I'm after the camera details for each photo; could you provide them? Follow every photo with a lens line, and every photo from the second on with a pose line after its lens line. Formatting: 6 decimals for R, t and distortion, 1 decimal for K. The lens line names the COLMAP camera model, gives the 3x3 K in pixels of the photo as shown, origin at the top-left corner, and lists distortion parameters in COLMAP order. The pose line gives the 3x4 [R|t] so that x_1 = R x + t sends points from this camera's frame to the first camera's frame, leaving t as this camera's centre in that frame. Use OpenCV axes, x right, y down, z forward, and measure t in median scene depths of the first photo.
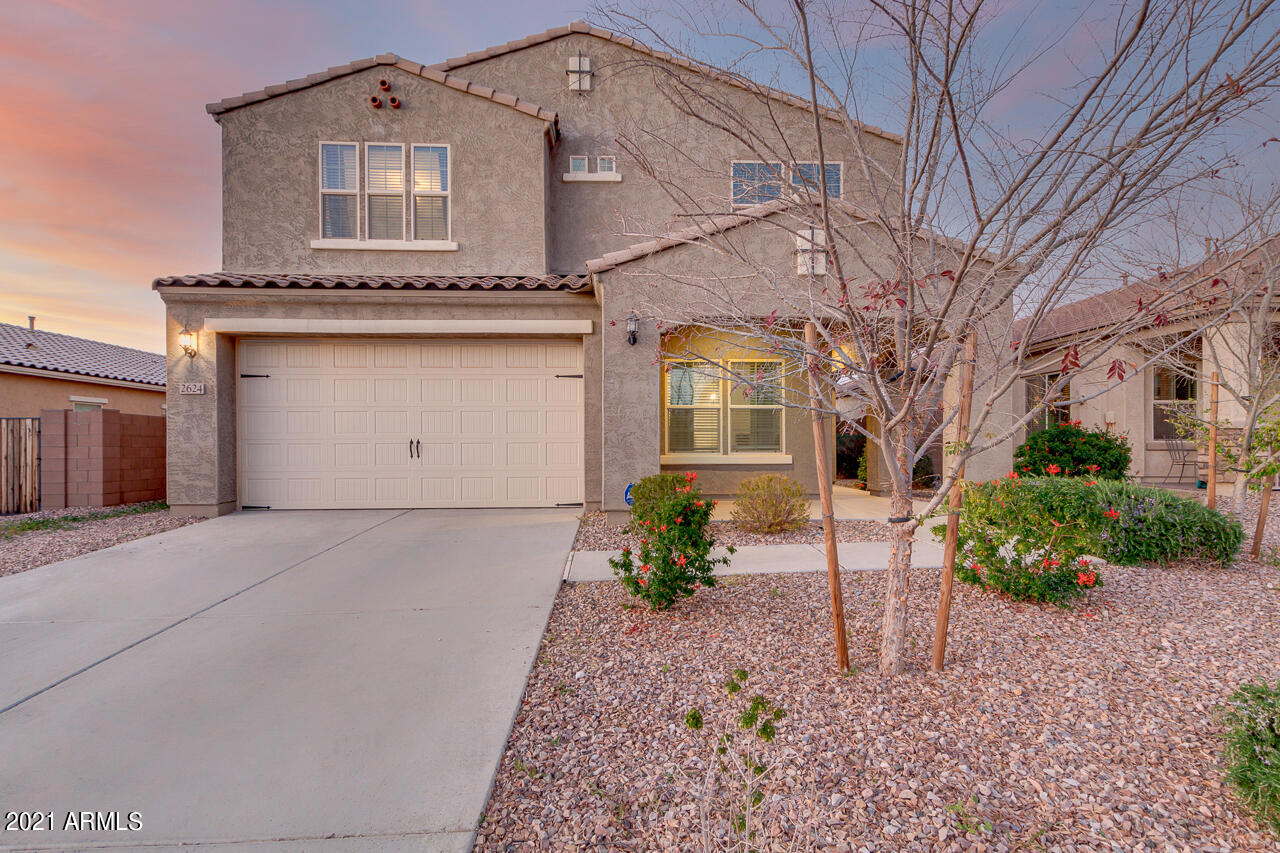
lens RADIAL K [[641.5, 0, 640.4], [0, 641.5, 456.7], [0, 0, 1]] dist [0.029329, -0.014099]
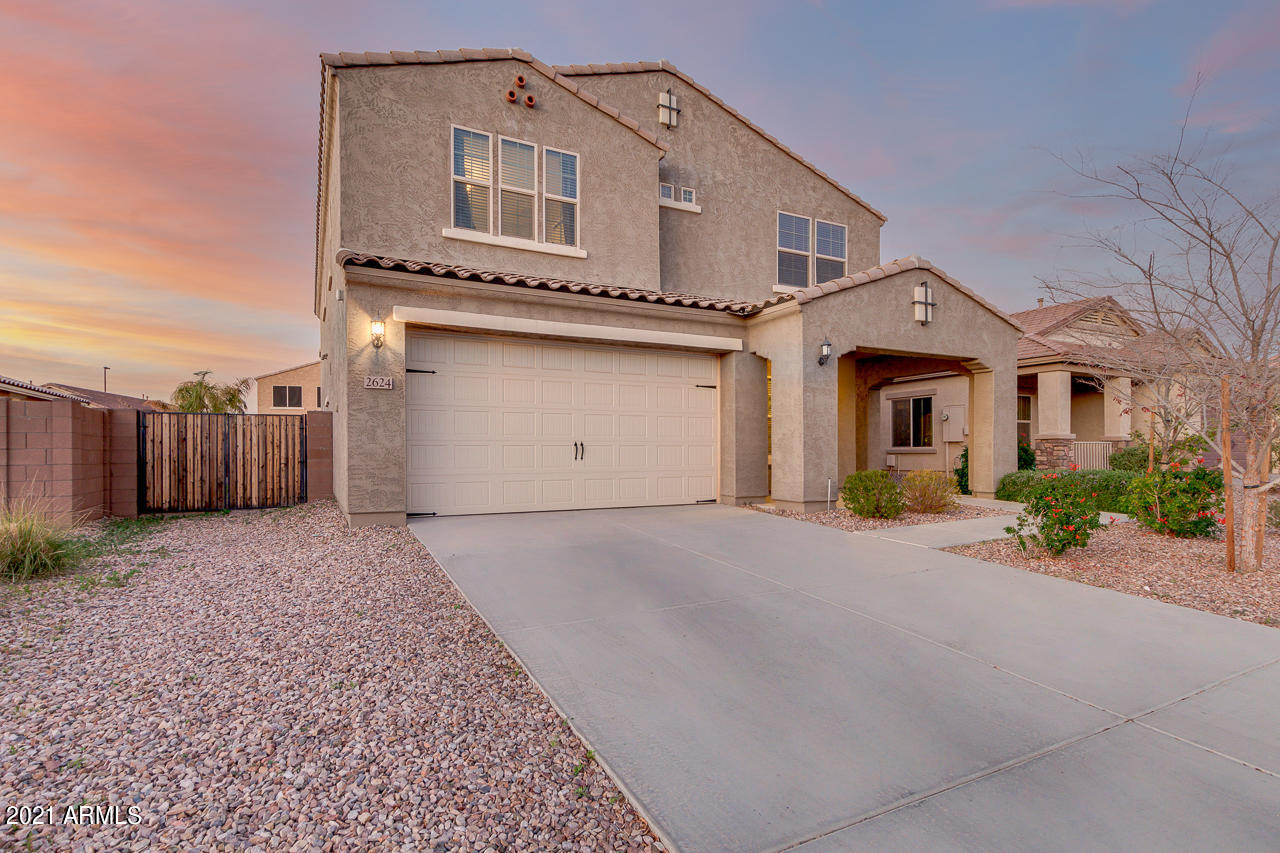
lens RADIAL K [[651.5, 0, 639.7], [0, 651.5, 464.1], [0, 0, 1]] dist [0.026903, -0.013149]
pose [[0.899671, -0.006088, 0.436527, -0.667458], [0.006679, 0.999978, 0.000181, 0.008475], [-0.436518, 0.002753, 0.899691, 0.025931]]
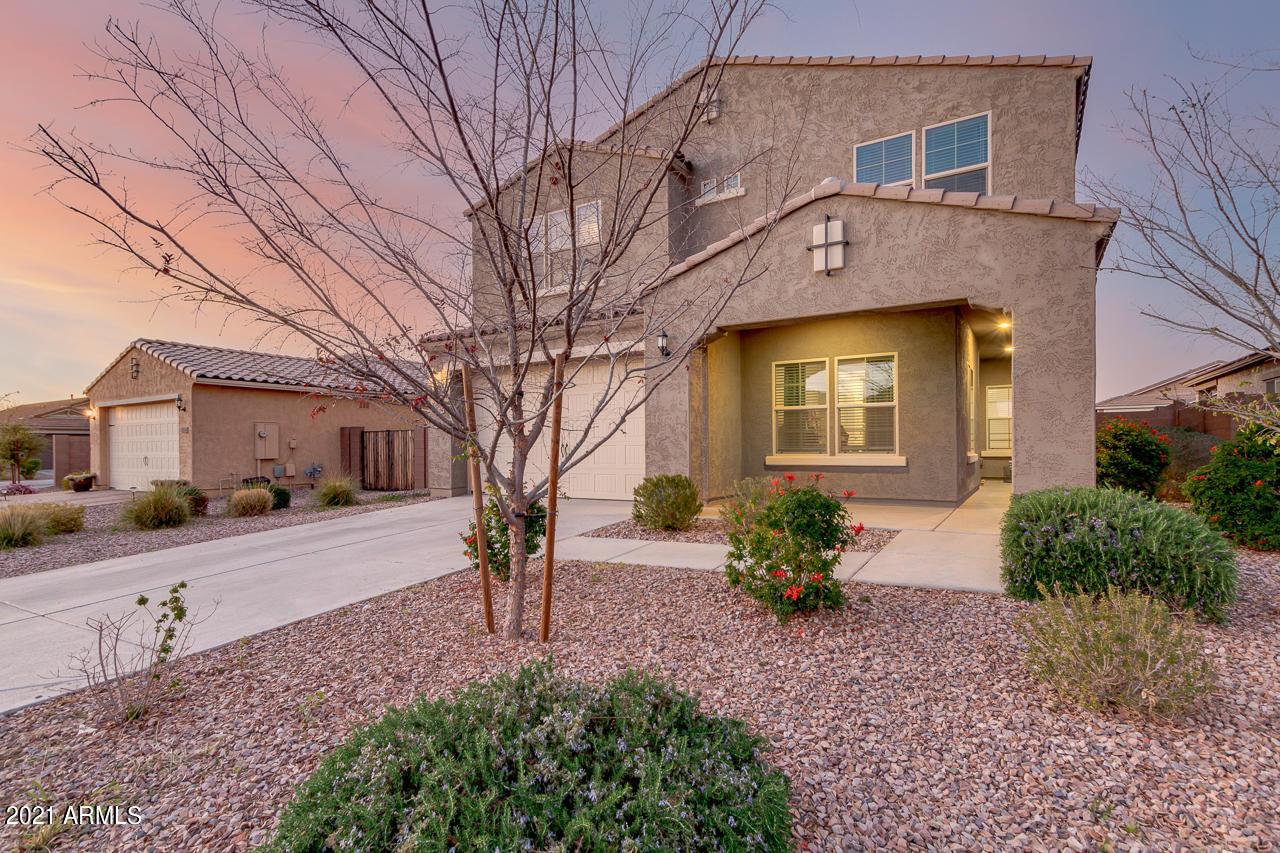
lens RADIAL K [[641.5, 0, 640.4], [0, 641.5, 456.7], [0, 0, 1]] dist [0.029329, -0.014099]
pose [[0.826653, 0.004531, -0.562694, 0.452526], [-0.001348, 0.999981, 0.006071, -0.007514], [0.562711, -0.004260, 0.826643, 0.038158]]
